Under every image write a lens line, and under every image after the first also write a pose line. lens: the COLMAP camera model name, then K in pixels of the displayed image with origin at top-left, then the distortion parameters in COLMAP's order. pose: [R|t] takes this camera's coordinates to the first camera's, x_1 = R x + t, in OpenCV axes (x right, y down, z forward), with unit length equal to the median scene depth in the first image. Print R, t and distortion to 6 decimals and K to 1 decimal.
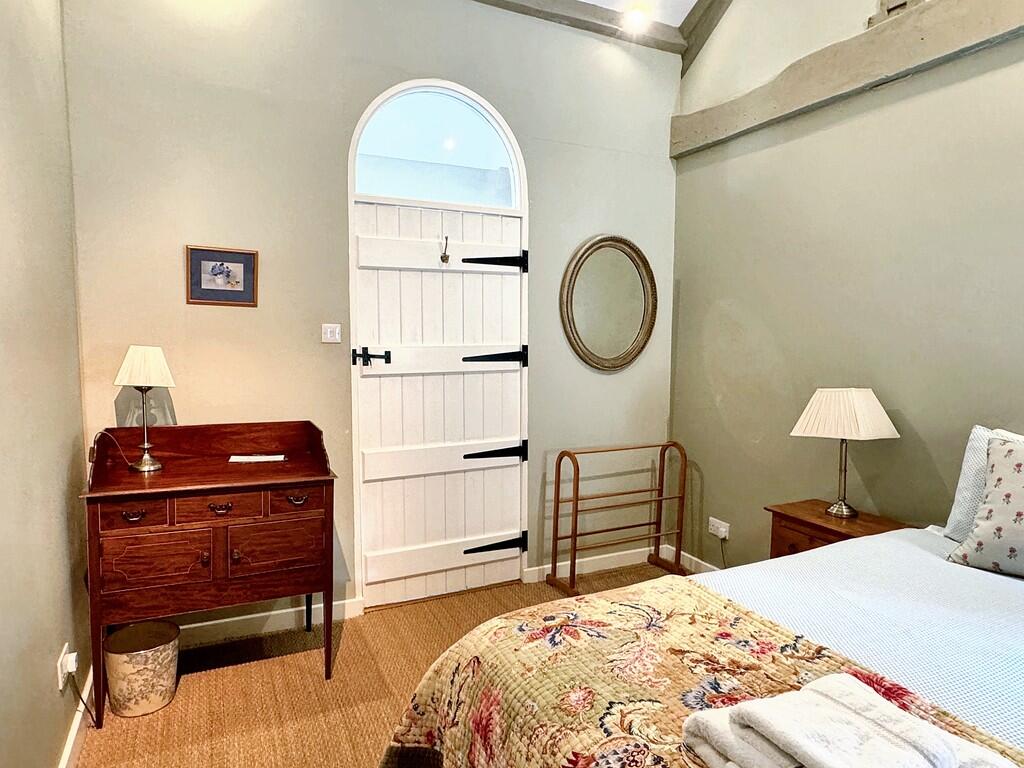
lens RADIAL K [[628.6, 0, 512.0], [0, 628.6, 384.0], [0, 0, 1]] dist [-0.001700, 0.000949]
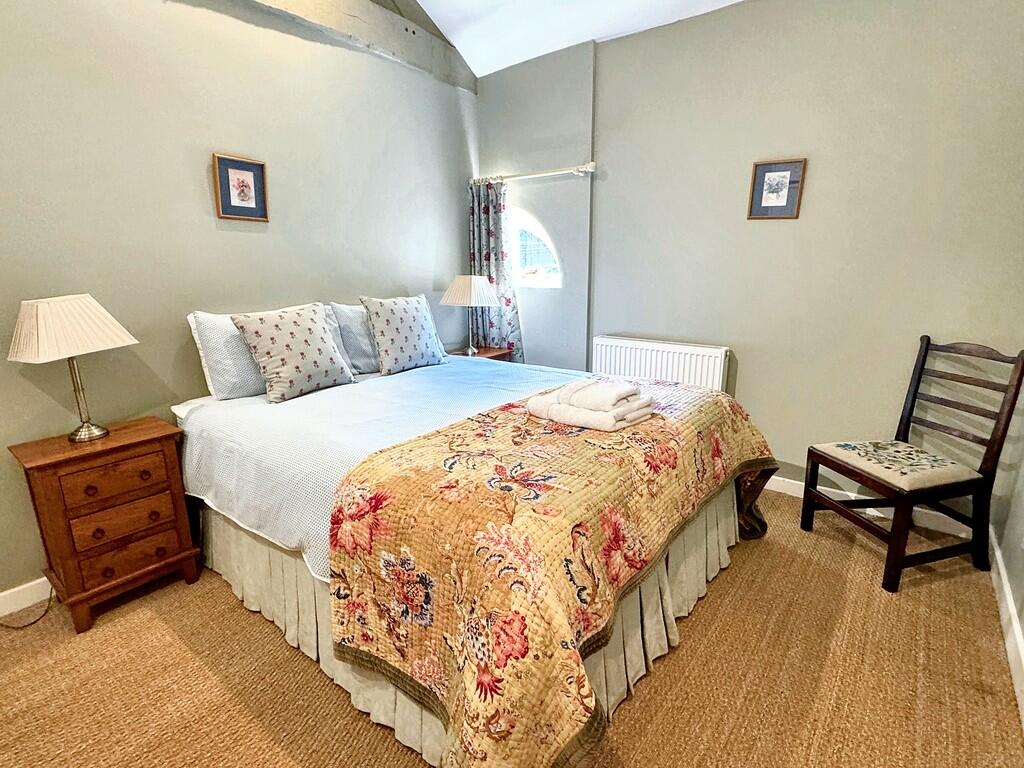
lens RADIAL K [[506.9, 0, 512.0], [0, 506.9, 384.0], [0, 0, 1]] dist [-0.001269, -0.000192]
pose [[-0.437173, -0.213530, 0.873661, -0.692186], [0.086040, 0.957022, 0.276958, -0.030039], [-0.895252, 0.196248, -0.400013, 1.385472]]
